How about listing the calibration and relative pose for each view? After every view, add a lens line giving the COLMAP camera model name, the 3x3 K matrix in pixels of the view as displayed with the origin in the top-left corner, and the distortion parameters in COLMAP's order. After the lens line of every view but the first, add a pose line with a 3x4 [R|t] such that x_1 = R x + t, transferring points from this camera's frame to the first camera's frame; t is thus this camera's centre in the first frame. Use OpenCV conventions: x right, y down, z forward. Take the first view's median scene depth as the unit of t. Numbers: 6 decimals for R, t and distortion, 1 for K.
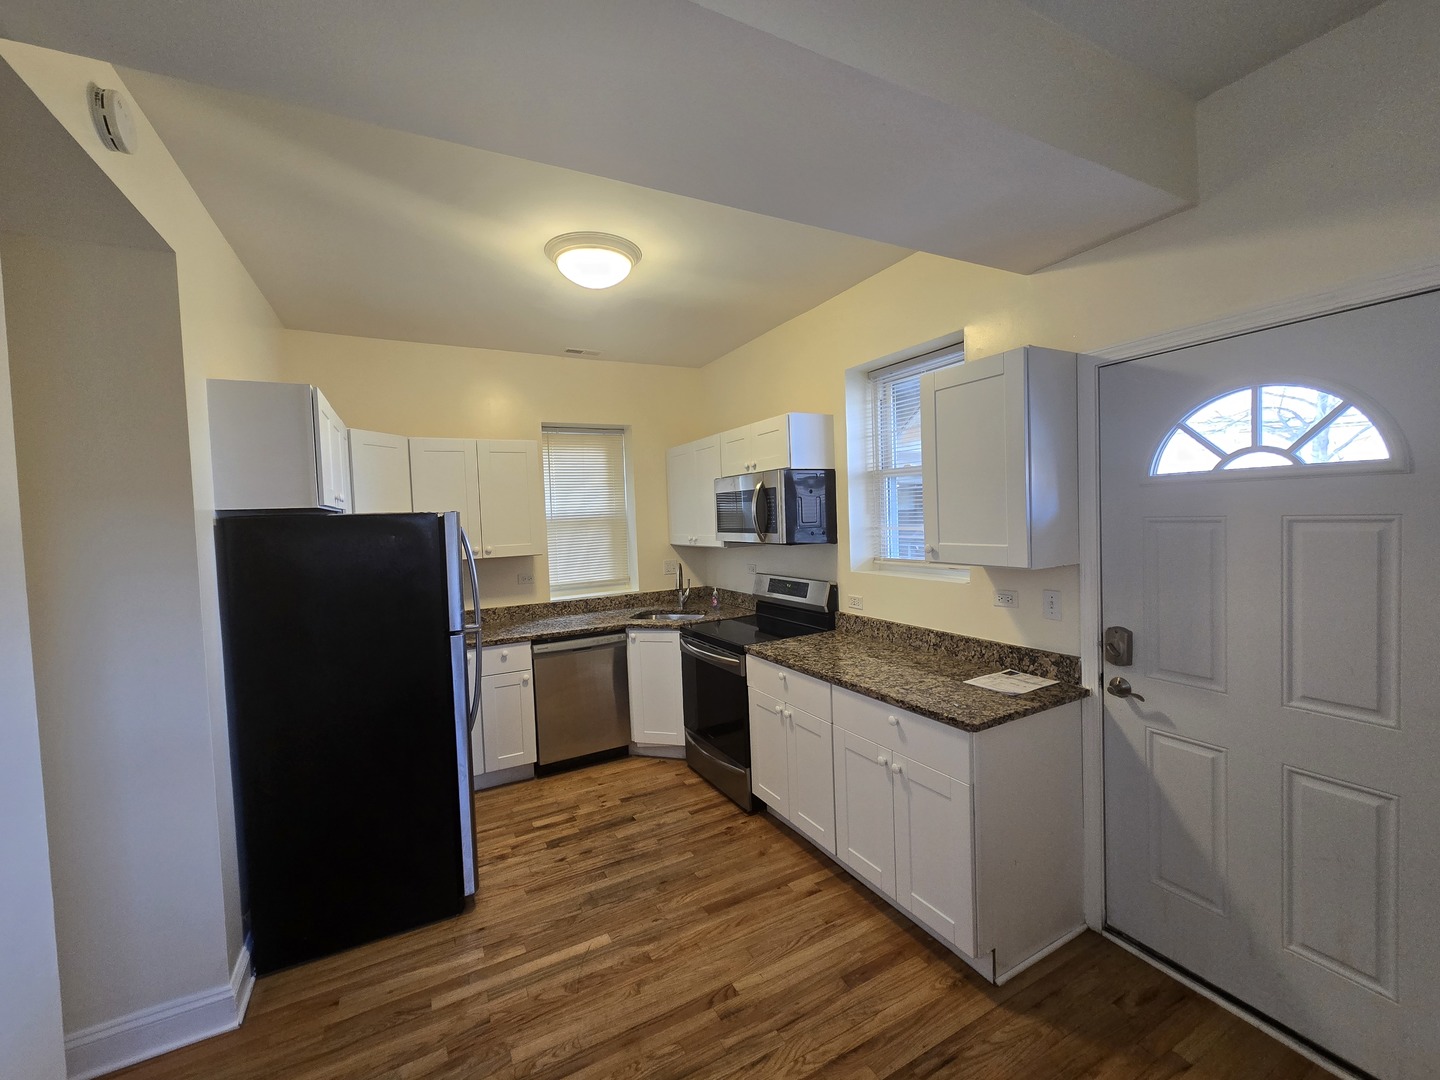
lens RADIAL K [[587.4, 0, 718.0], [0, 587.4, 538.0], [0, 0, 1]] dist [-0.000117, 0.000085]
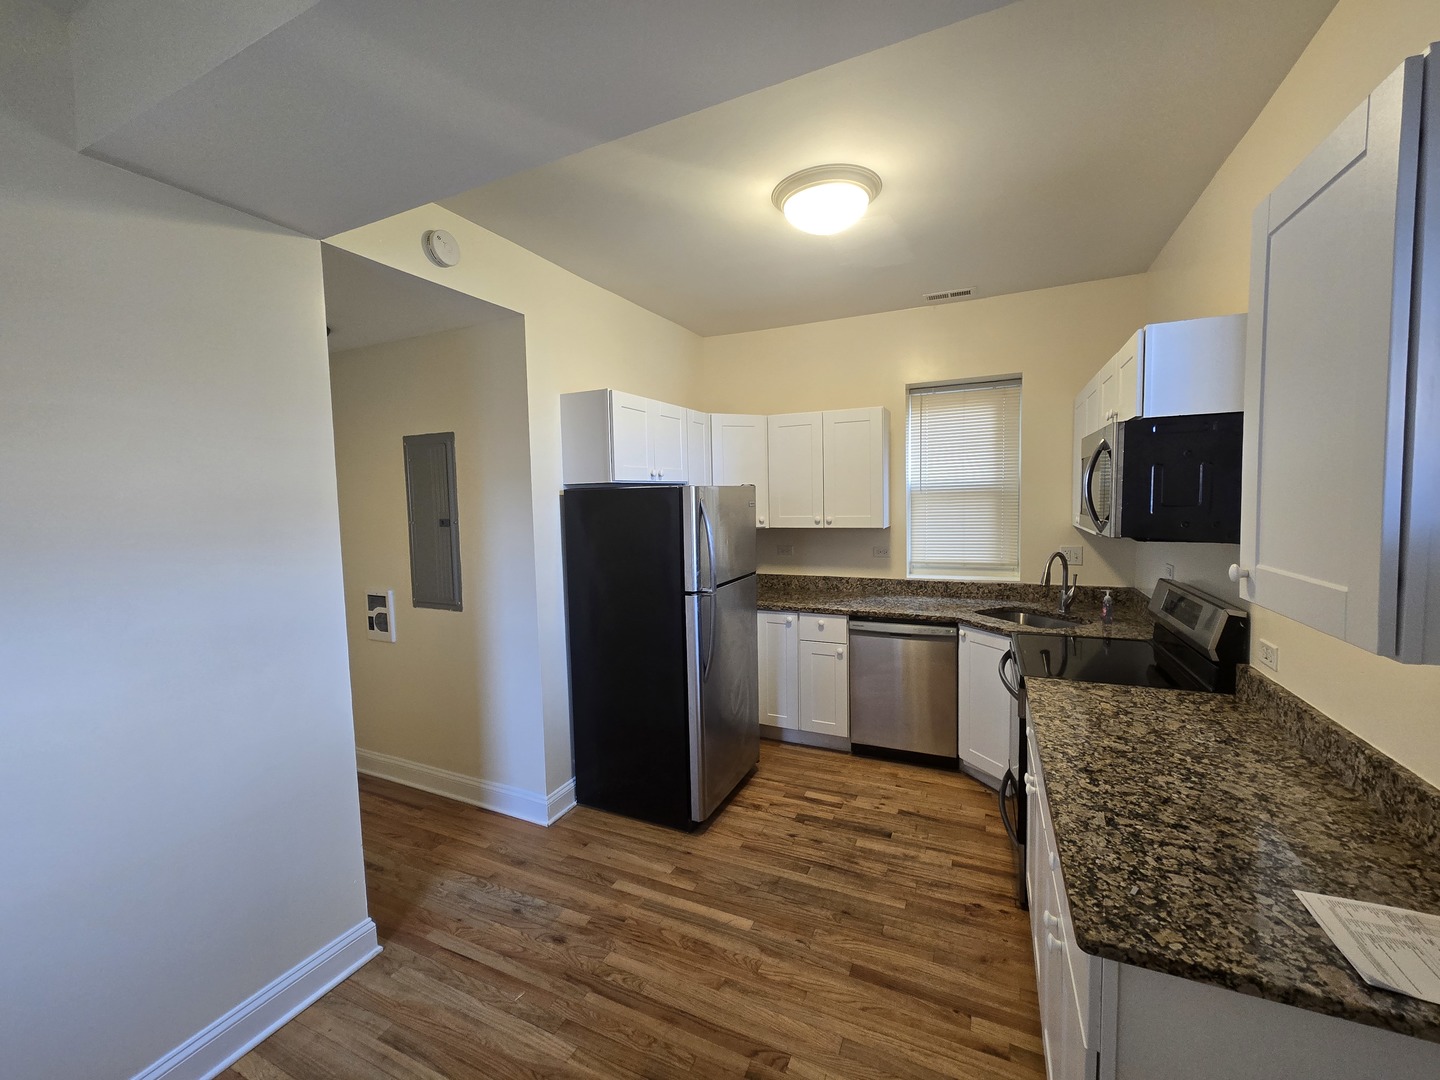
lens RADIAL K [[587.4, 0, 715.5], [0, 587.4, 539.2], [0, 0, 1]] dist [-0.000117, 0.000085]
pose [[0.603724, 0.082621, -0.792901, 0.388786], [-0.031295, 0.996304, 0.079988, -0.028470], [0.796579, -0.023477, 0.604078, 0.293505]]
